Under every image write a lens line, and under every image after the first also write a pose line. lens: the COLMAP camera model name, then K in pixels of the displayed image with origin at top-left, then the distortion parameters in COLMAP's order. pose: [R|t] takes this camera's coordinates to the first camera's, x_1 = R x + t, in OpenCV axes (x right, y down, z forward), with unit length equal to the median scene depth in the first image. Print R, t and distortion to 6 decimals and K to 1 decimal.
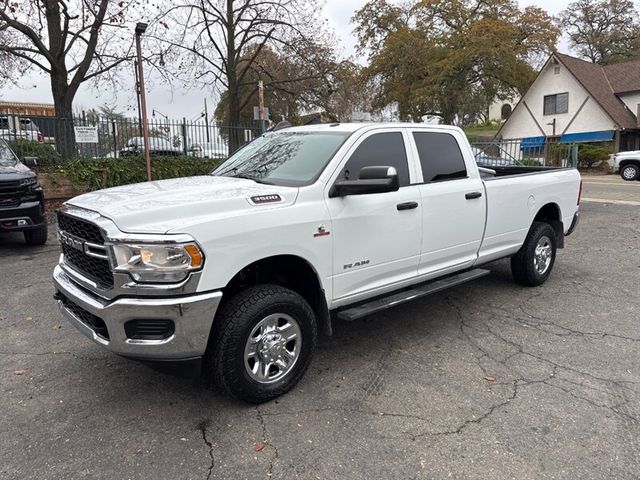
lens RADIAL K [[485.9, 0, 319.6], [0, 485.9, 240.0], [0, 0, 1]] dist [0.046014, -0.048876]
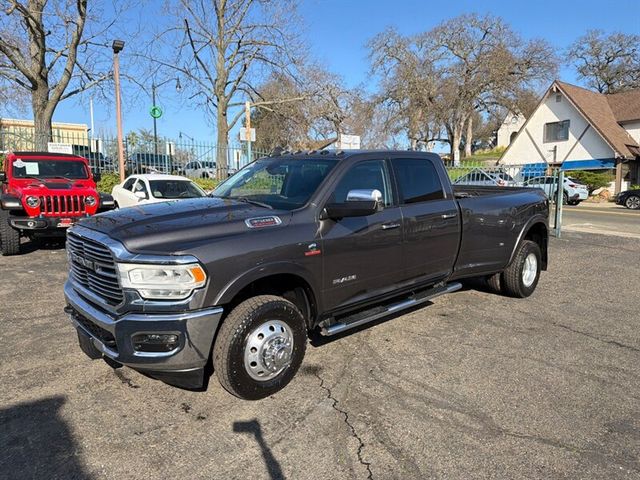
lens RADIAL K [[452.7, 0, 319.5], [0, 452.7, 243.8], [0, 0, 1]] dist [0.022981, -0.032724]
pose [[0.998485, 0.026992, -0.047952, 0.036878], [-0.028221, 0.999286, -0.025134, -0.007081], [0.047239, 0.026450, 0.998533, 0.041279]]
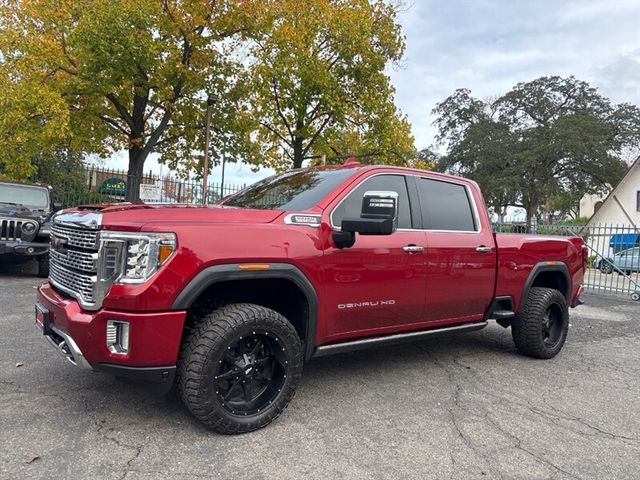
lens RADIAL K [[485.9, 0, 318.2], [0, 485.9, 240.8], [0, 0, 1]] dist [0.046014, -0.048876]
pose [[0.982826, 0.073182, -0.169401, 0.025062], [-0.101163, 0.981436, -0.162938, 0.008424], [0.154332, 0.177277, 0.971985, 0.019182]]
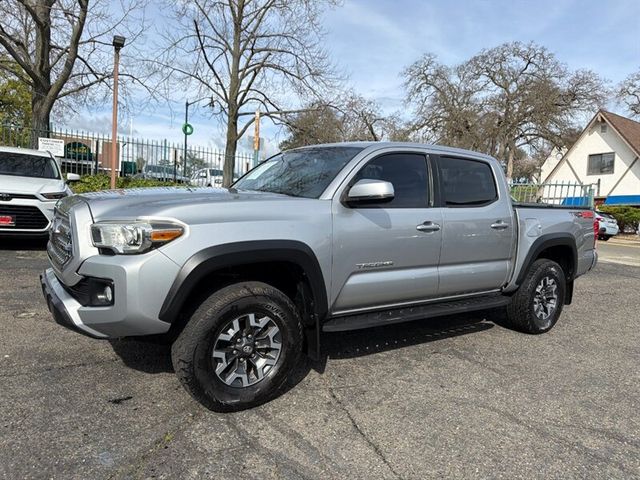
lens RADIAL K [[452.7, 0, 324.2], [0, 452.7, 244.1], [0, 0, 1]] dist [0.022981, -0.032724]
pose [[0.988808, 0.081048, -0.125259, 0.065425], [-0.092280, 0.991958, -0.086627, -0.000511], [0.117231, 0.097216, 0.988335, 0.078749]]
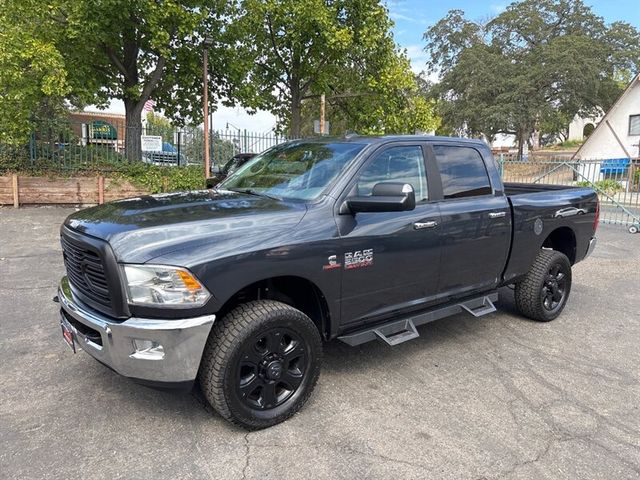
lens RADIAL K [[485.9, 0, 323.3], [0, 485.9, 240.2], [0, 0, 1]] dist [0.046014, -0.048876]
pose [[0.990657, 0.049259, -0.127170, 0.010092], [-0.053104, 0.998223, -0.027024, -0.000547], [0.125613, 0.033525, 0.991513, 0.008716]]
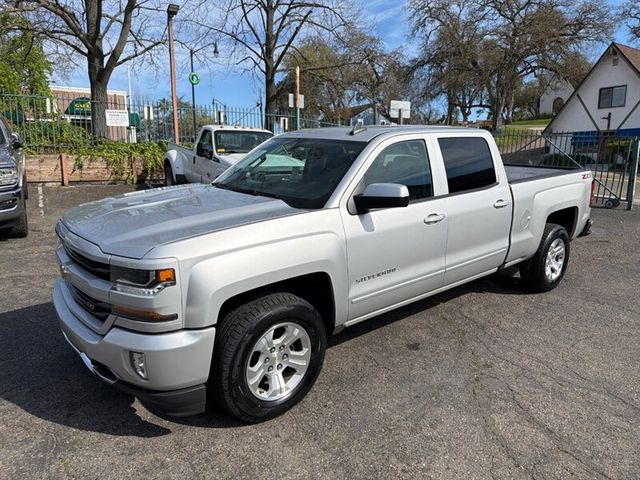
lens RADIAL K [[452.7, 0, 318.5], [0, 452.7, 241.0], [0, 0, 1]] dist [0.022981, -0.032724]
pose [[0.993338, 0.046673, -0.105361, 0.016071], [-0.042658, 0.998287, 0.040038, -0.007157], [0.107049, -0.035277, 0.993628, 0.041903]]
